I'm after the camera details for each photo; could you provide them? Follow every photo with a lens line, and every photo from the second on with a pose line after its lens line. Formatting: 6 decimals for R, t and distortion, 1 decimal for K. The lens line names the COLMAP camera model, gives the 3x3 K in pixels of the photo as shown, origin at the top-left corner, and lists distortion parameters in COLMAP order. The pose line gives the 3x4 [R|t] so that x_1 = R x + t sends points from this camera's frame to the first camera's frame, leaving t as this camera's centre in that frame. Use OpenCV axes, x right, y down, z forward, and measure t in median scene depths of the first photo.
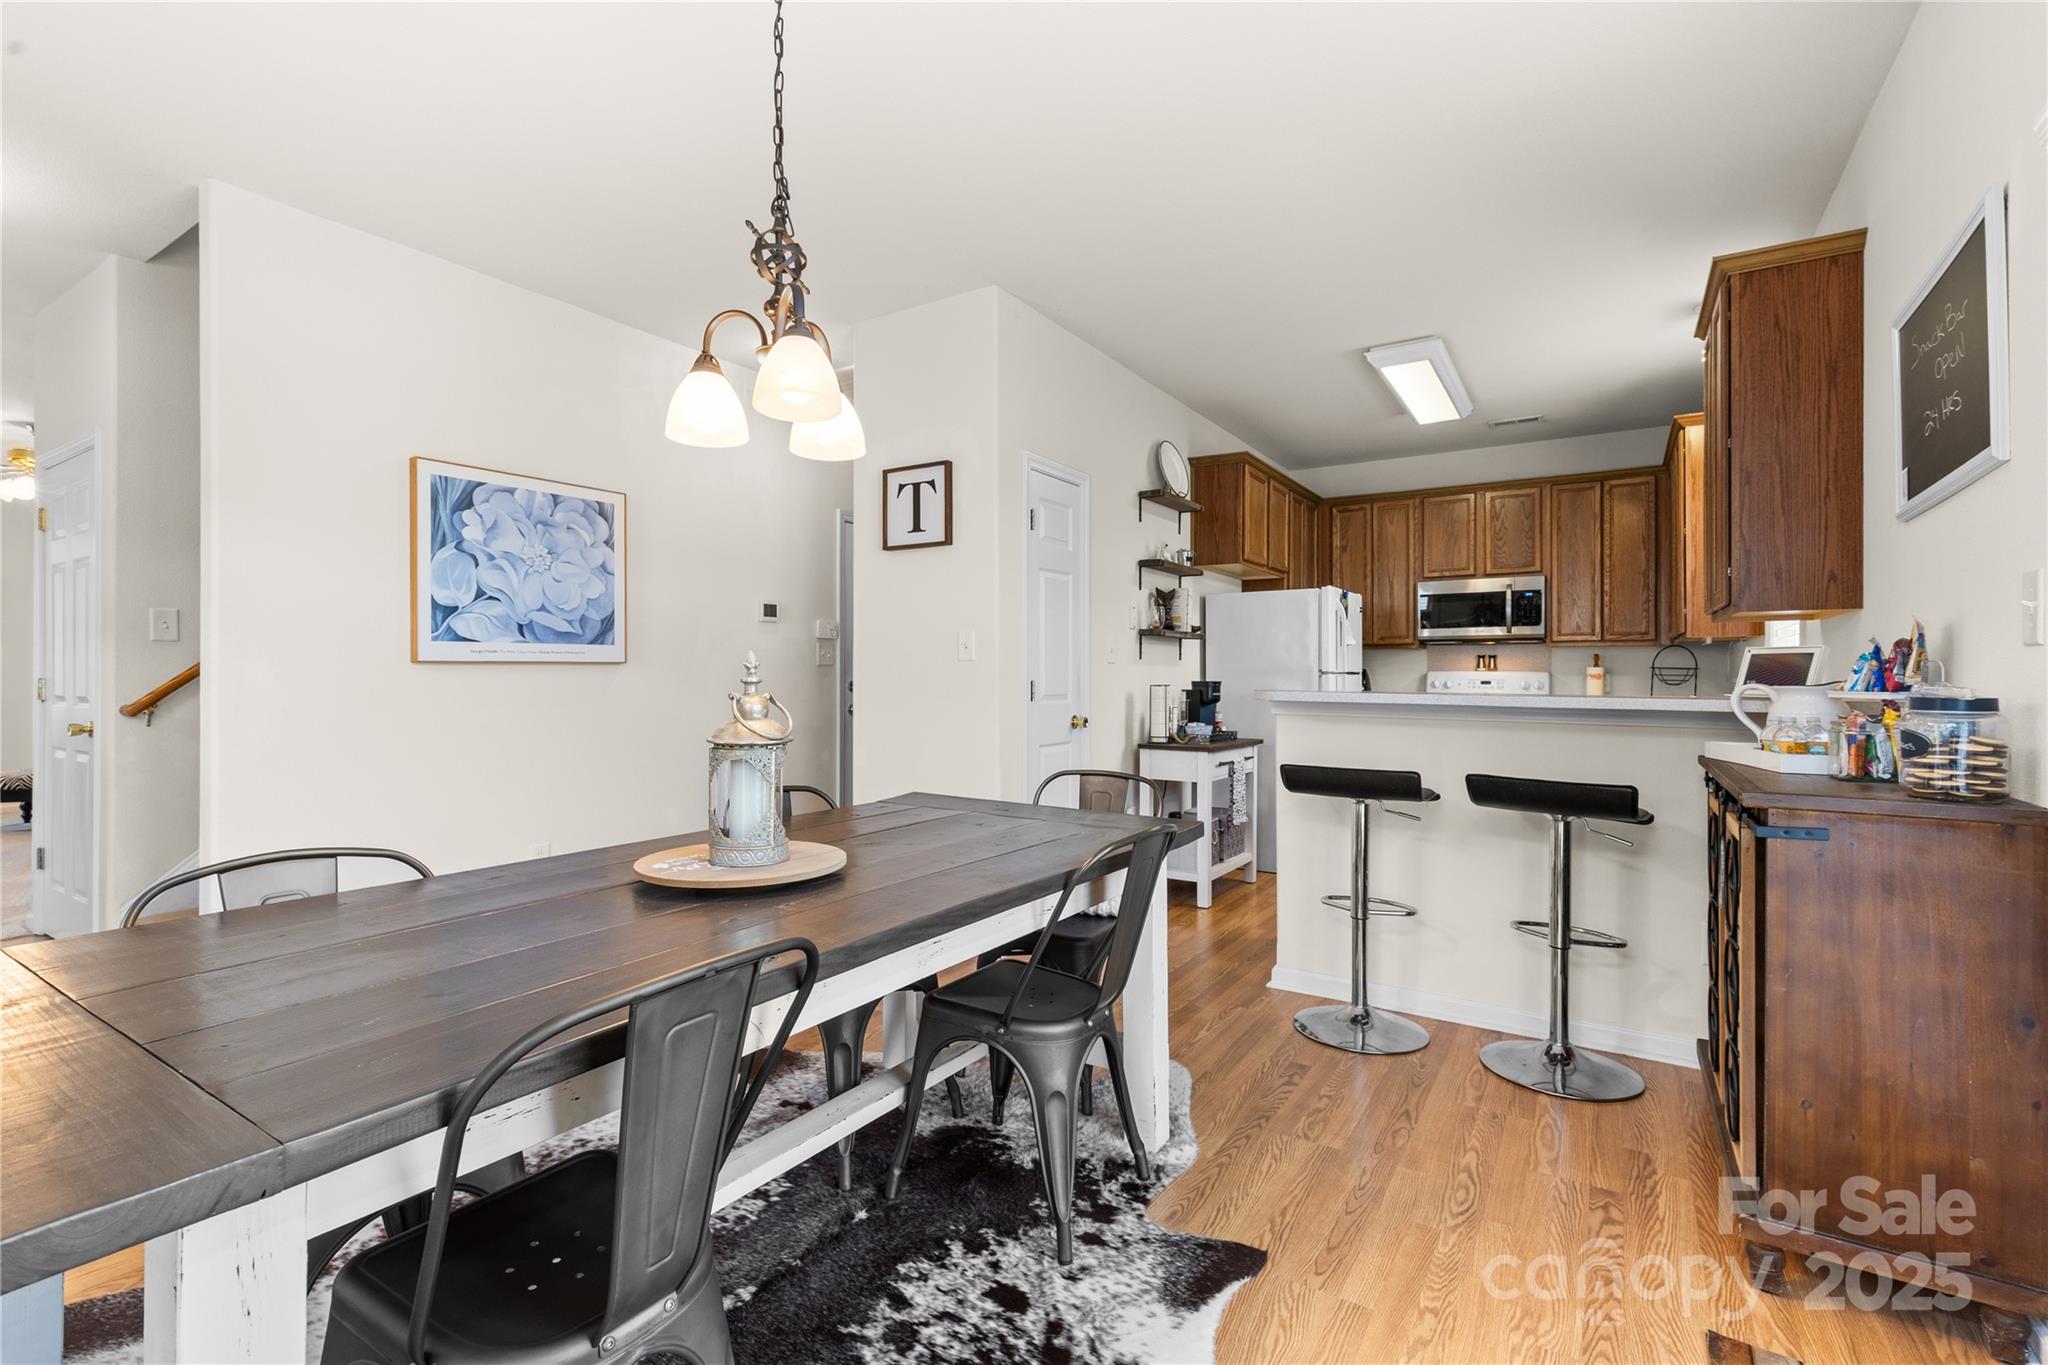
lens RADIAL K [[917.2, 0, 989.5], [0, 917.2, 673.5], [0, 0, 1]] dist [-0.004702, -0.000766]
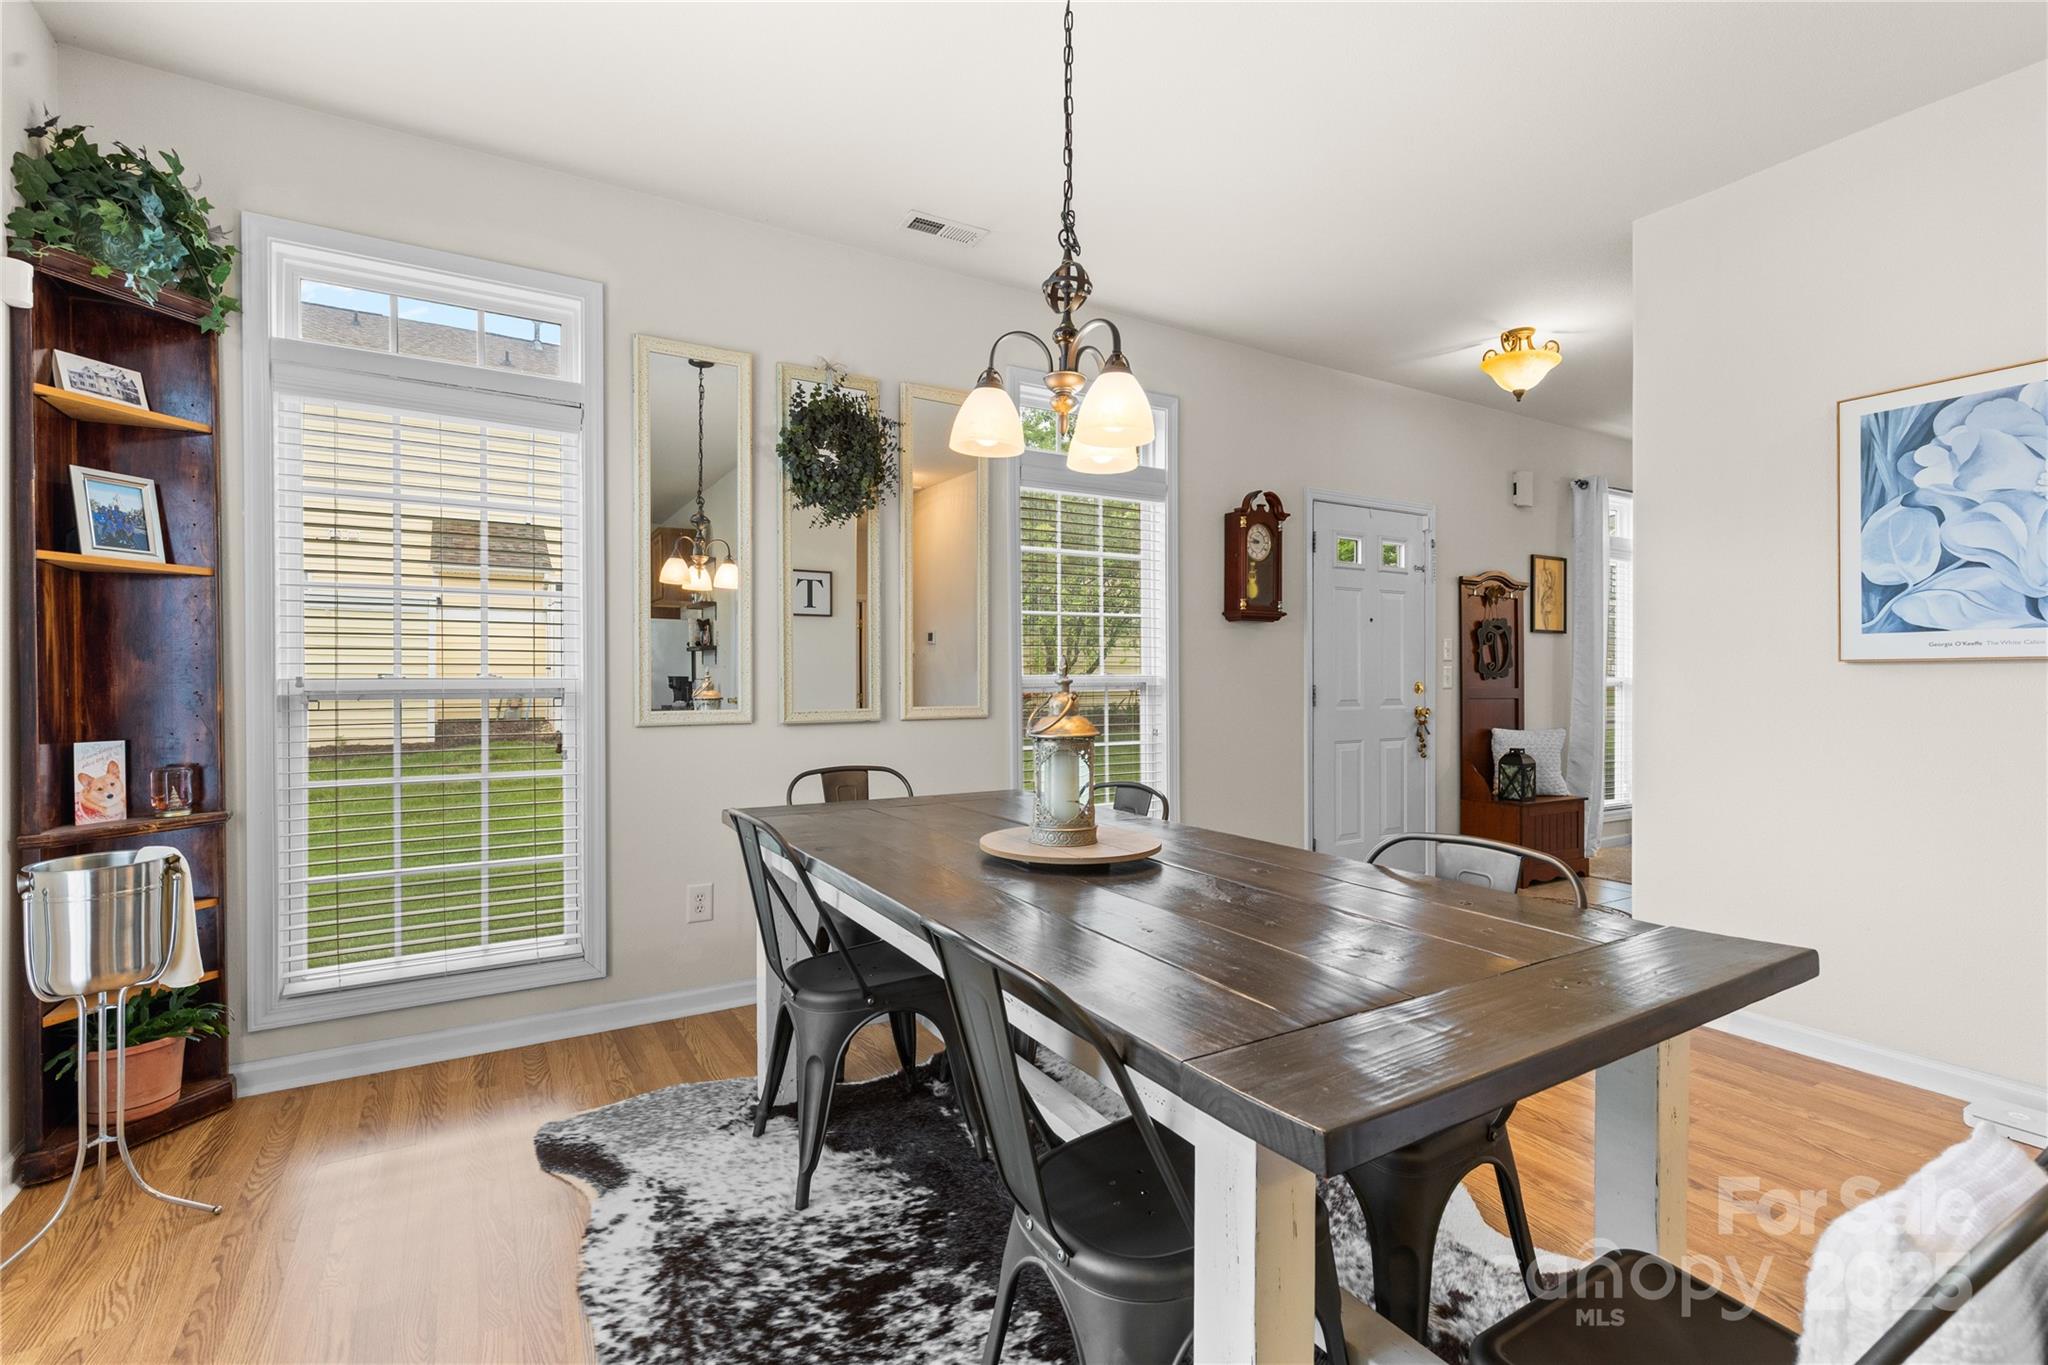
lens RADIAL K [[917.2, 0, 1030.7], [0, 917.2, 692.0], [0, 0, 1]] dist [-0.004702, -0.000766]
pose [[-0.396269, 0.005602, -0.918117, 0.363107], [-0.003521, 0.999965, 0.007621, 0.009287], [0.918128, 0.006253, -0.396235, 0.661751]]
